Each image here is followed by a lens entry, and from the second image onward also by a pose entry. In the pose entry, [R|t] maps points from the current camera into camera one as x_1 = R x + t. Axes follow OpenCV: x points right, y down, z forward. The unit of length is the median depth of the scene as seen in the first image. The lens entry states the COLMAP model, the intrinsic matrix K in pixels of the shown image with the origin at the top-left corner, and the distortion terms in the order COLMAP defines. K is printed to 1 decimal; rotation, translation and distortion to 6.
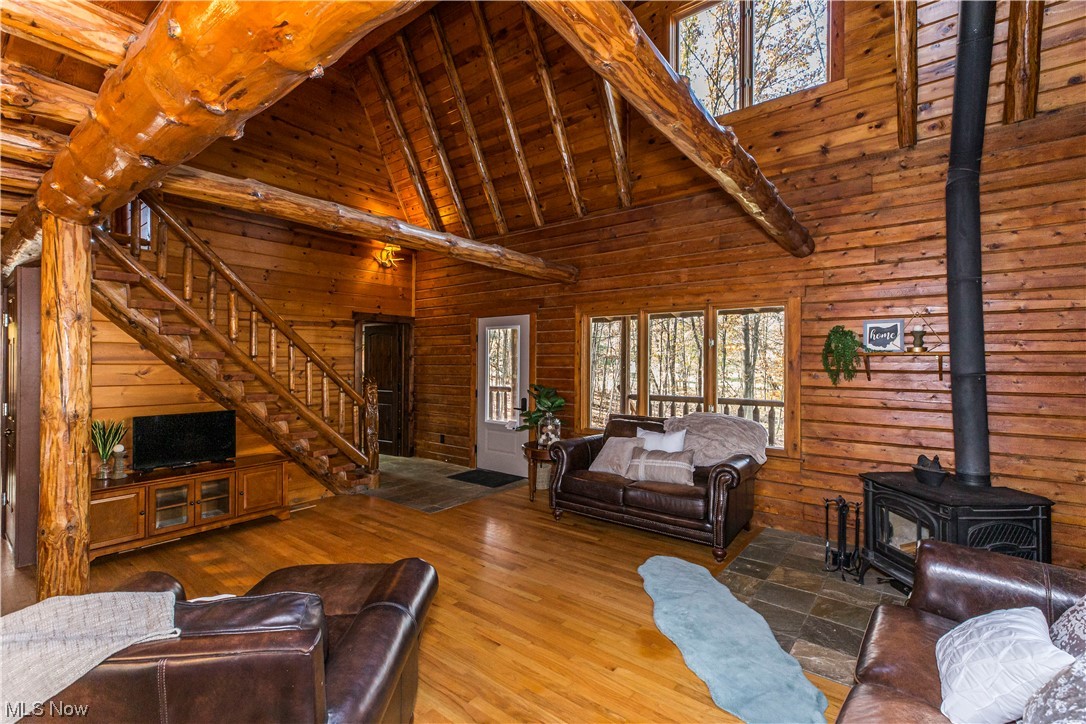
lens RADIAL K [[491.4, 0, 541.9], [0, 491.4, 360.6], [0, 0, 1]] dist [0.002193, 0.000086]
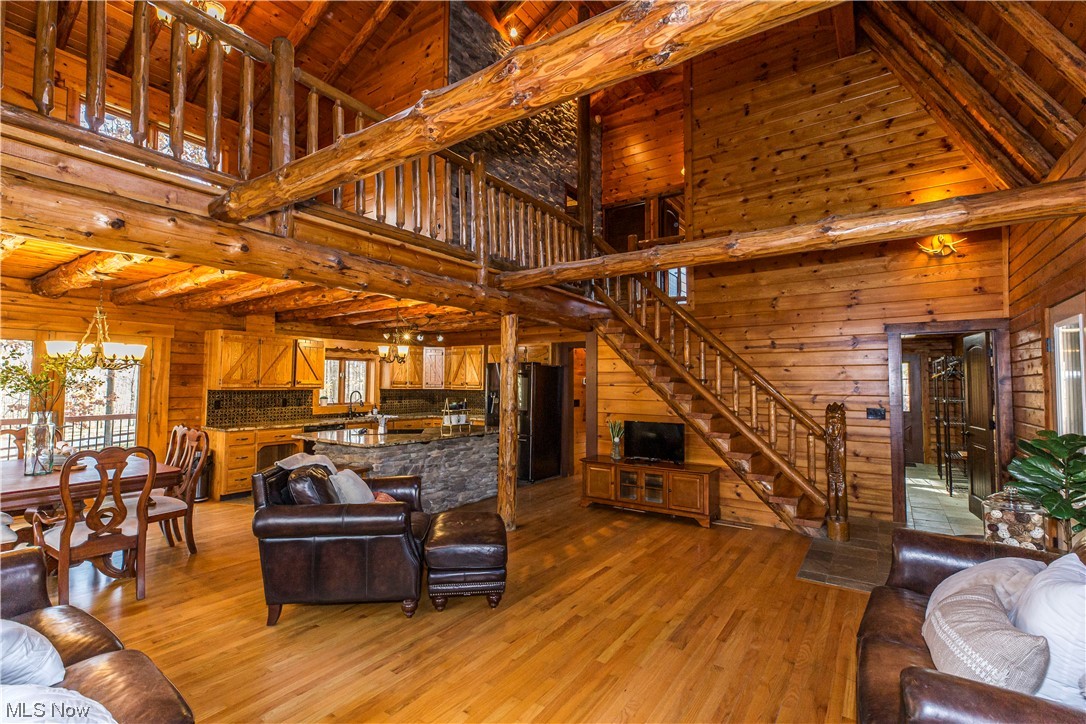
lens RADIAL K [[491.4, 0, 540.9], [0, 491.4, 362.9], [0, 0, 1]] dist [0.002193, 0.000086]
pose [[0.050216, -0.043632, -0.997785, 0.620490], [-0.005674, 0.999017, -0.043972, 0.004923], [0.998722, 0.007869, 0.049919, 0.610114]]
